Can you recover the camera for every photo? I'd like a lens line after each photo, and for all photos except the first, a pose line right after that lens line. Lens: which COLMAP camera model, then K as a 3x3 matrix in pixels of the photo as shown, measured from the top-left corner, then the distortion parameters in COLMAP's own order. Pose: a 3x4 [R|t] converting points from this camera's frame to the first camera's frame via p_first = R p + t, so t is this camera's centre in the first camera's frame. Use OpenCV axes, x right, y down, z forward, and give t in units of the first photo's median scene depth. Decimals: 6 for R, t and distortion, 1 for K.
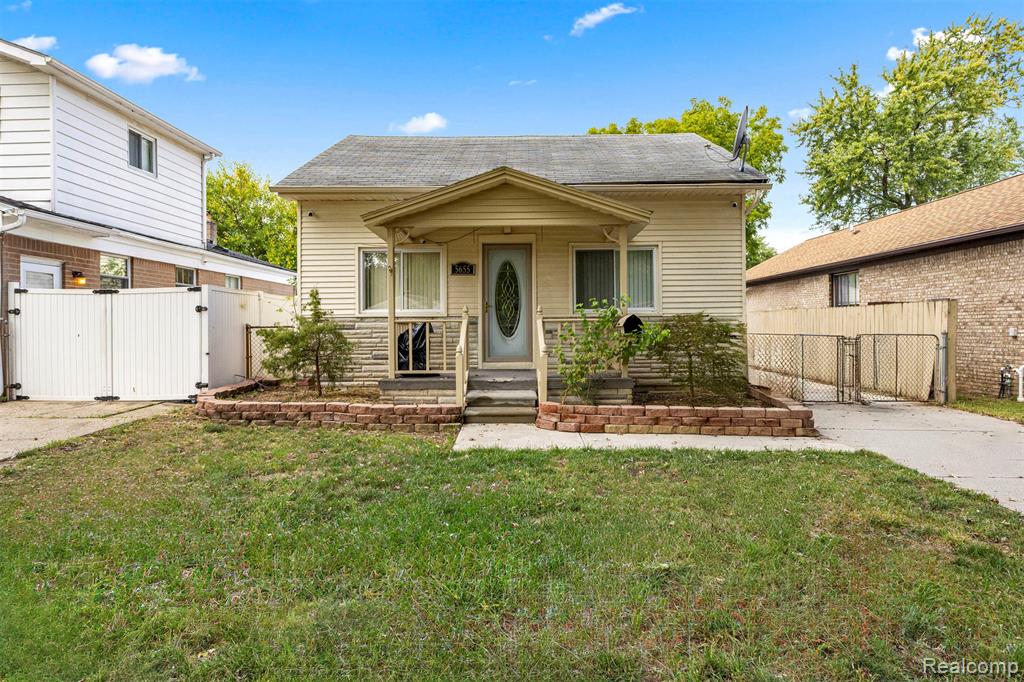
lens RADIAL K [[551.0, 0, 512.0], [0, 551.0, 341.0], [0, 0, 1]] dist [-0.001511, -0.001106]
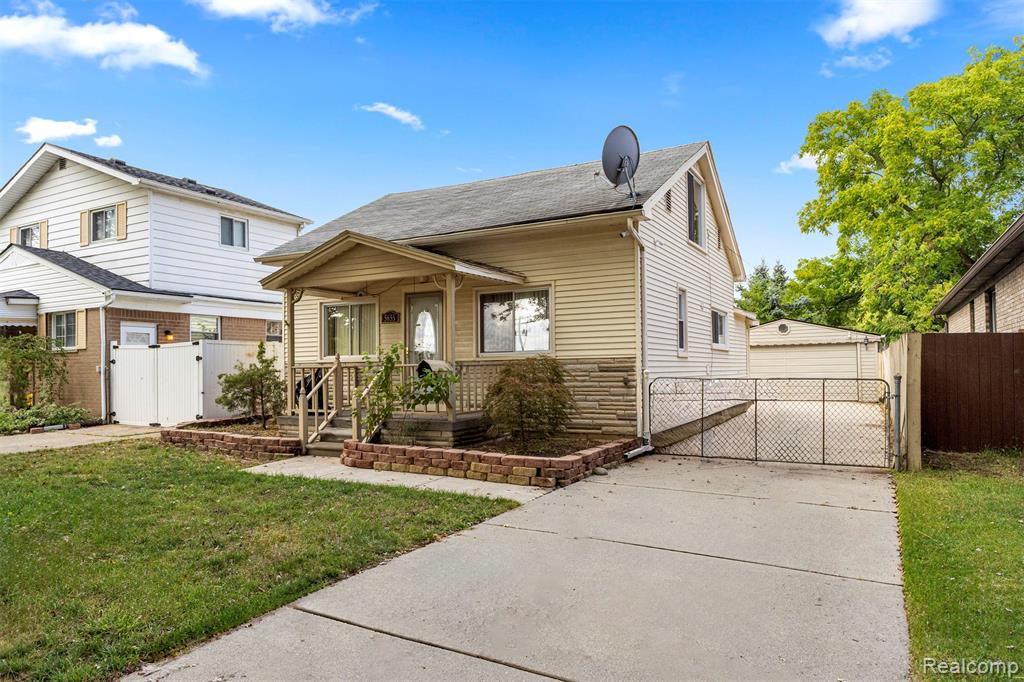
lens RADIAL K [[633.3, 0, 515.4], [0, 633.3, 367.1], [0, 0, 1]] dist [0.003872, 0.000695]
pose [[0.894194, -0.006100, -0.447639, 0.722445], [-0.004063, 0.999755, -0.021741, -0.007298], [0.447662, 0.021260, 0.893950, -0.004258]]
